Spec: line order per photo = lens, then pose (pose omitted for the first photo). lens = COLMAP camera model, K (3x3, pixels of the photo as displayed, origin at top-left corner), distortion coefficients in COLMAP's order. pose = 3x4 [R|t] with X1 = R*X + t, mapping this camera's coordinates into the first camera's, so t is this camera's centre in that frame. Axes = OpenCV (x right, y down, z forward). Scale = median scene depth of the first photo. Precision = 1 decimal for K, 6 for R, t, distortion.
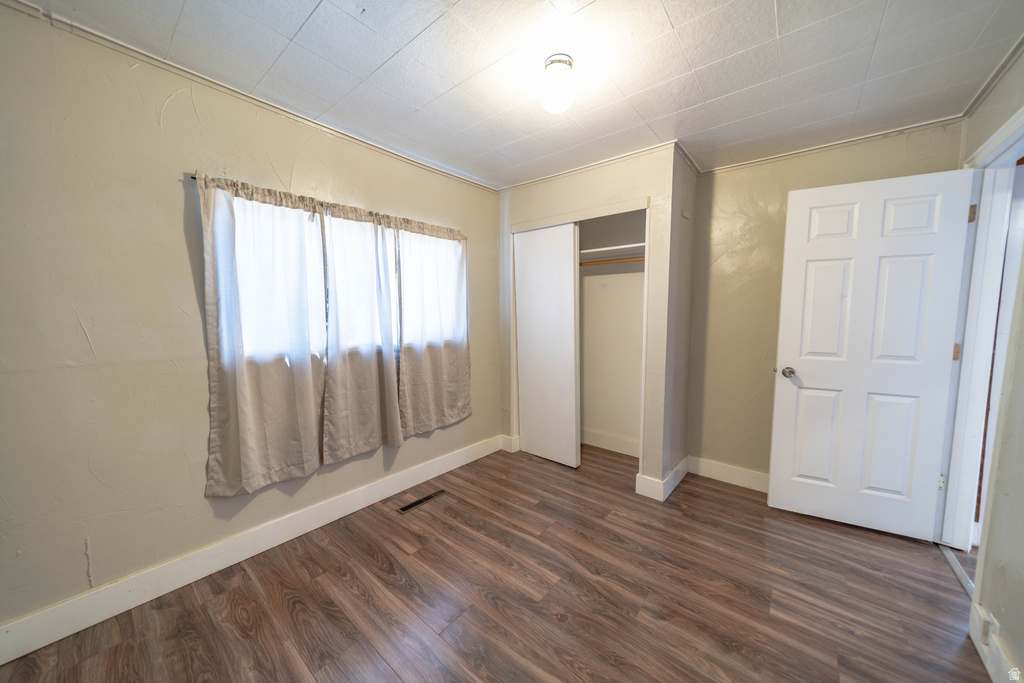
lens RADIAL K [[354.0, 0, 509.7], [0, 354.0, 341.3], [0, 0, 1]] dist [0.005334, -0.000081]
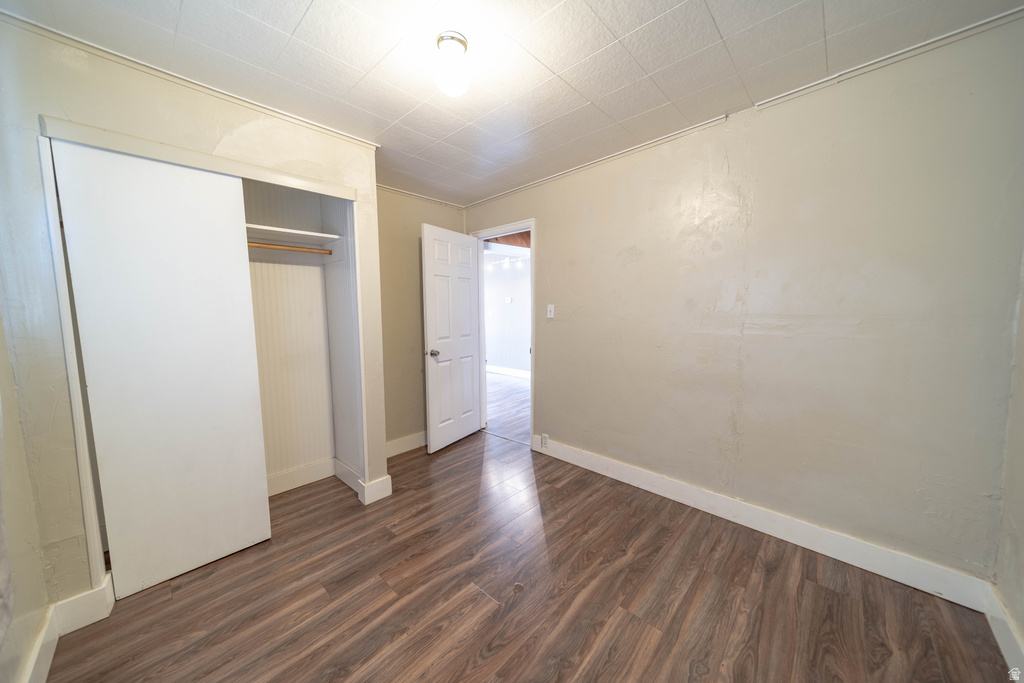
lens RADIAL K [[354.0, 0, 513.0], [0, 354.0, 339.2], [0, 0, 1]] dist [0.005334, -0.000081]
pose [[0.055084, -0.087791, 0.994615, -0.601754], [0.097358, 0.991853, 0.082155, -0.052388], [-0.993724, 0.092308, 0.063182, 0.604918]]
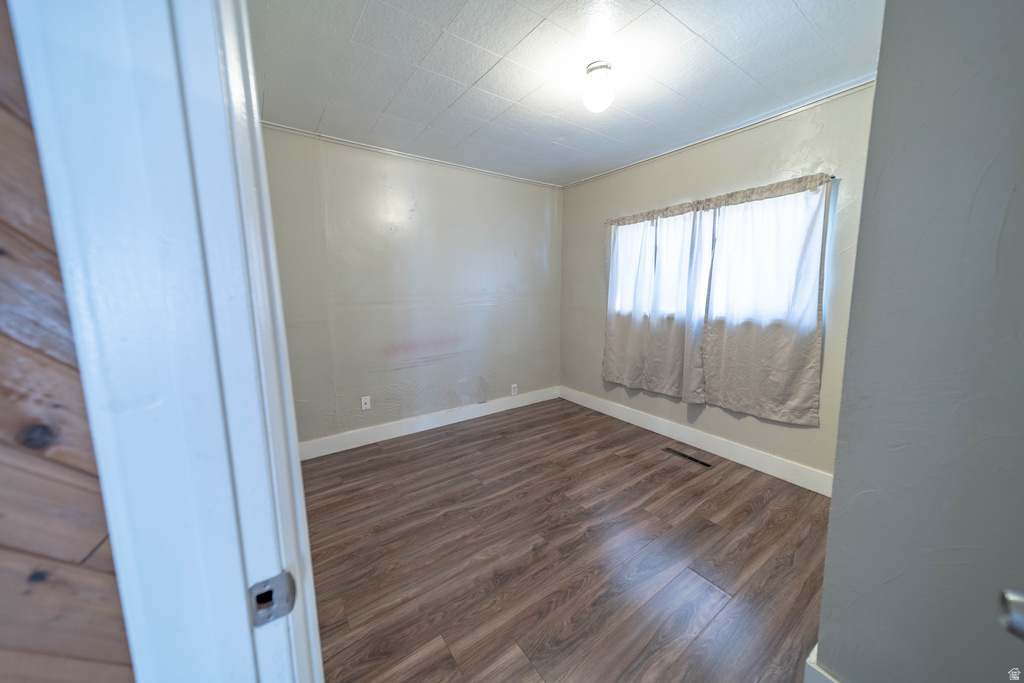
lens RADIAL K [[354.0, 0, 512.4], [0, 354.0, 339.0], [0, 0, 1]] dist [0.005334, -0.000081]
pose [[-0.258738, 0.133473, -0.956682, 1.013281], [-0.073909, 0.984768, 0.157381, -0.054359], [0.963116, 0.111428, -0.244932, 0.784969]]
